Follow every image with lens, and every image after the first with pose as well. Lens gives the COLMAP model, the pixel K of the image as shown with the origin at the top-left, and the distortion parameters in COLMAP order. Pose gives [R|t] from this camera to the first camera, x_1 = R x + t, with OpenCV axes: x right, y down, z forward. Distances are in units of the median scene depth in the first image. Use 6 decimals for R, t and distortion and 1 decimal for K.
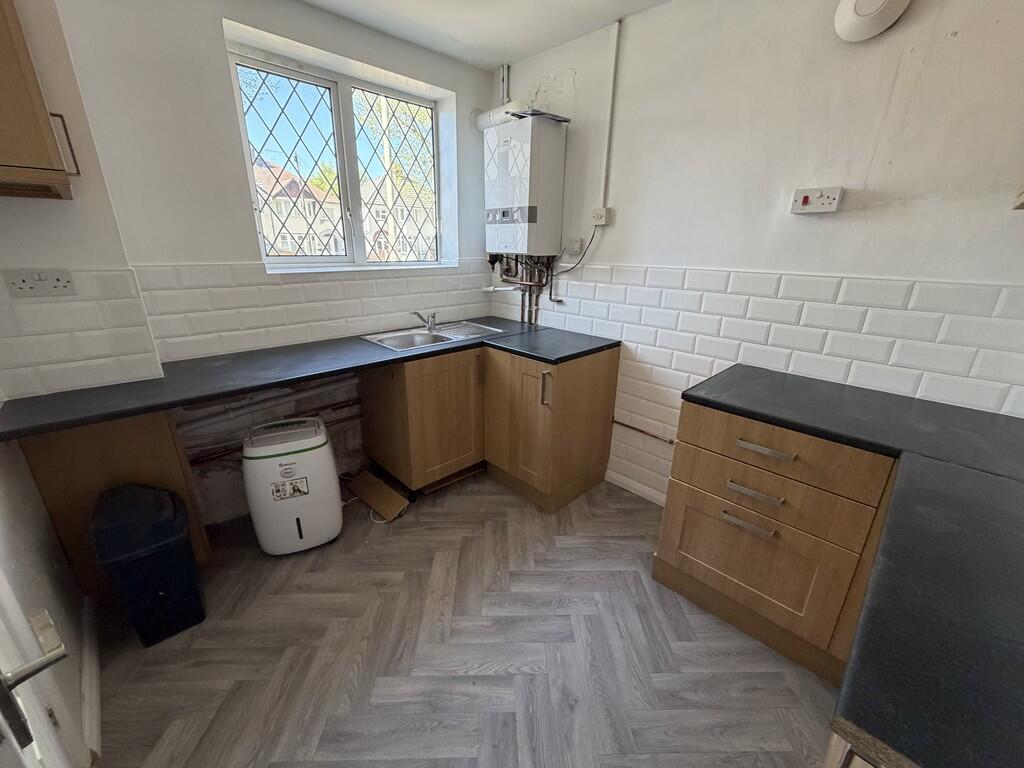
lens RADIAL K [[409.1, 0, 508.6], [0, 409.1, 384.7], [0, 0, 1]] dist [0.001062, 0.000491]
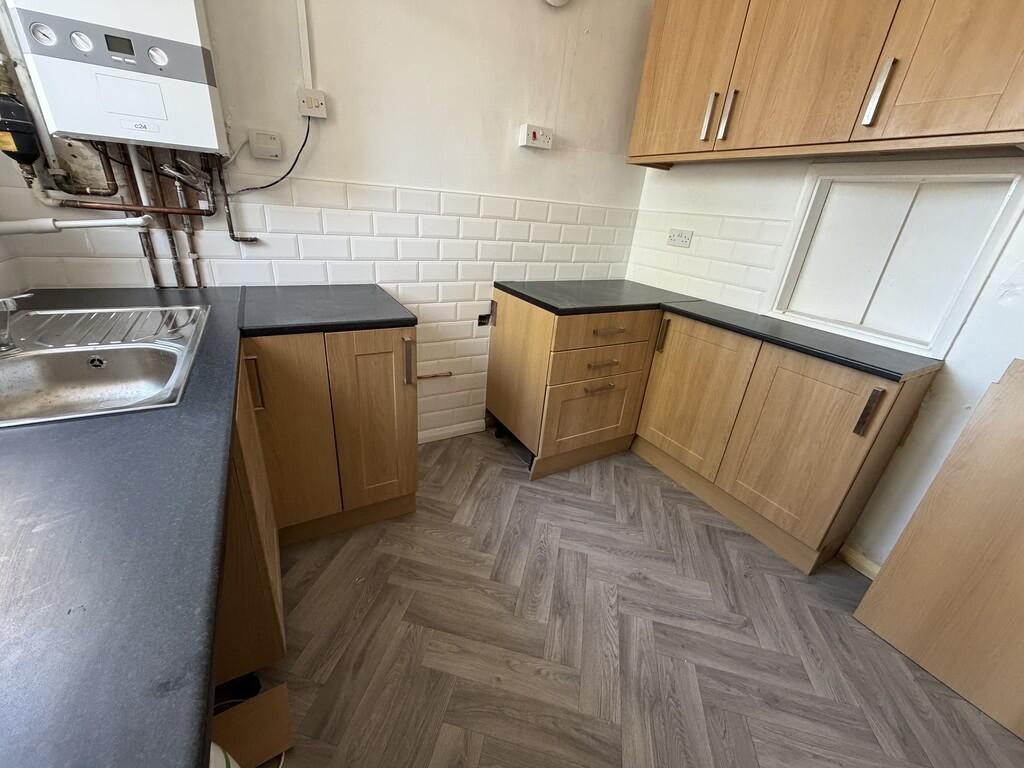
lens RADIAL K [[409.1, 0, 511.8], [0, 409.1, 383.7], [0, 0, 1]] dist [0.001062, 0.000491]
pose [[0.243486, -0.385493, 0.890005, -0.569838], [0.241908, 0.912759, 0.329168, -0.161192], [-0.939253, 0.135152, 0.315498, 0.657187]]
